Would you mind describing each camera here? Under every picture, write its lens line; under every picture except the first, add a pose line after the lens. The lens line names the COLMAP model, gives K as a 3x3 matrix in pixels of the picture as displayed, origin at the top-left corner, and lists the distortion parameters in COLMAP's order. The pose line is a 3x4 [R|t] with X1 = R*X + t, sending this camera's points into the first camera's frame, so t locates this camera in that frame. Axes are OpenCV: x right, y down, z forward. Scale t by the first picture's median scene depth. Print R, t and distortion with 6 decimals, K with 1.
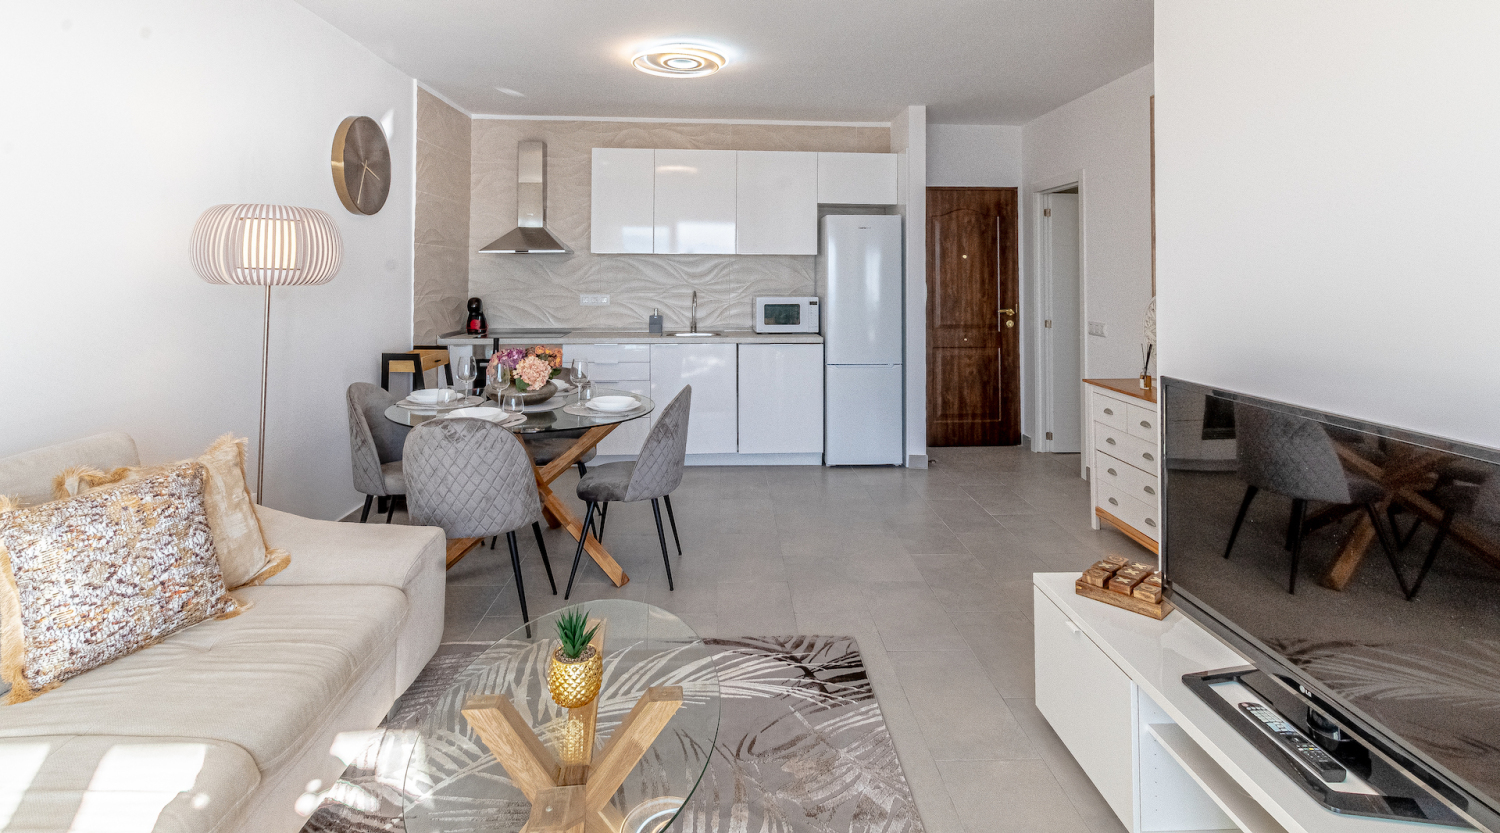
lens RADIAL K [[754.1, 0, 762.0], [0, 754.1, 251.3], [0, 0, 1]] dist [-0.002768, 0.001453]
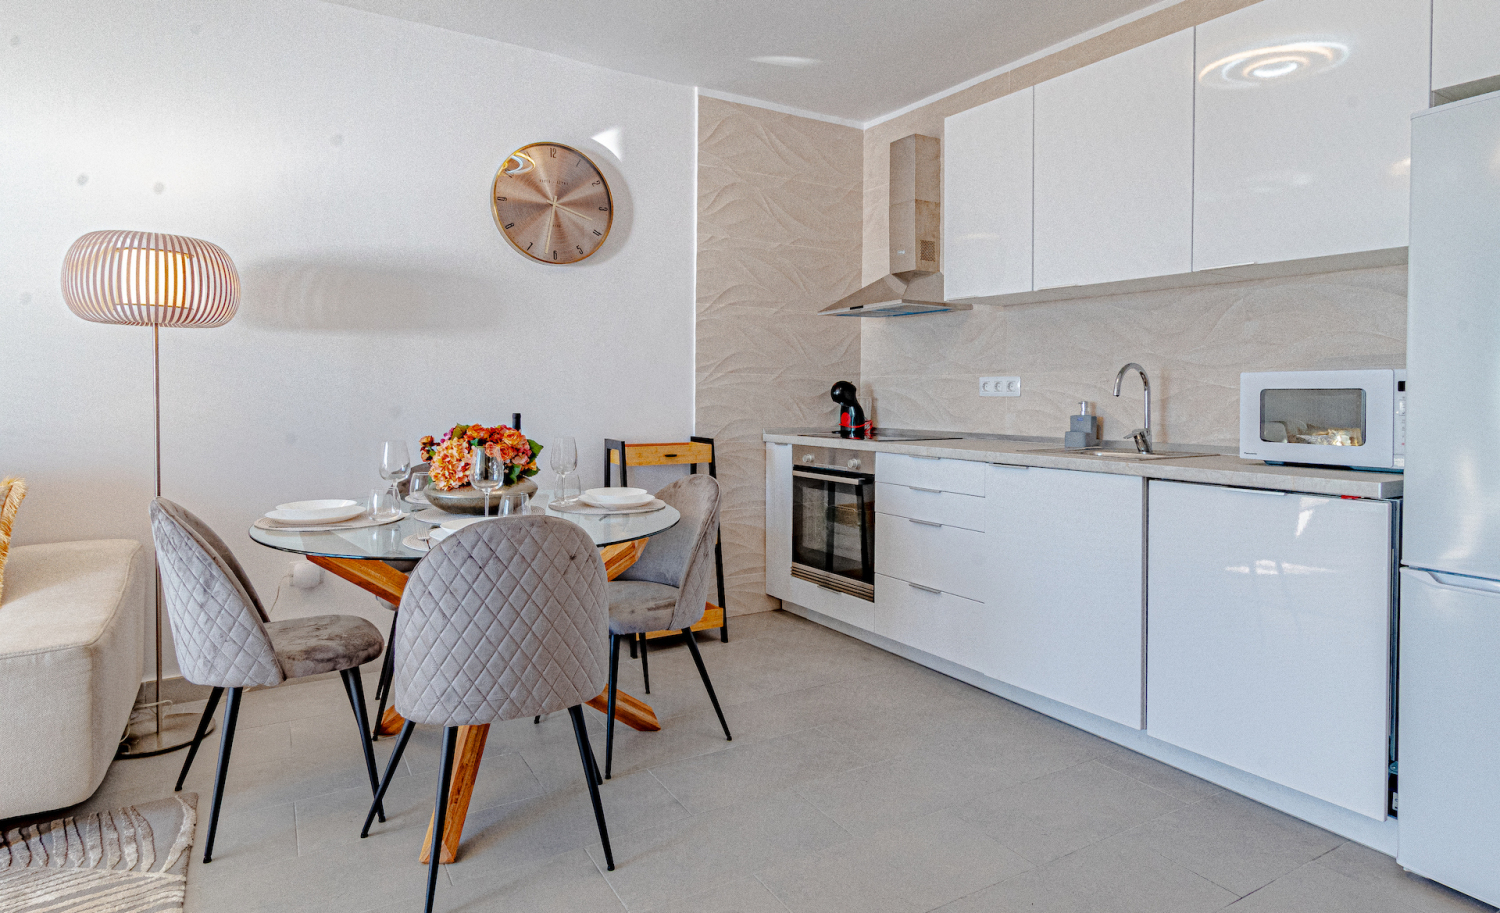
lens RADIAL K [[836.6, 0, 754.8], [0, 836.6, 403.2], [0, 0, 1]] dist [0.006113, -0.001753]
pose [[0.464756, 0.007673, -0.885405, 0.441296], [0.019657, 0.999627, 0.018981, 0.105191], [0.885220, -0.026225, 0.464432, 0.912587]]
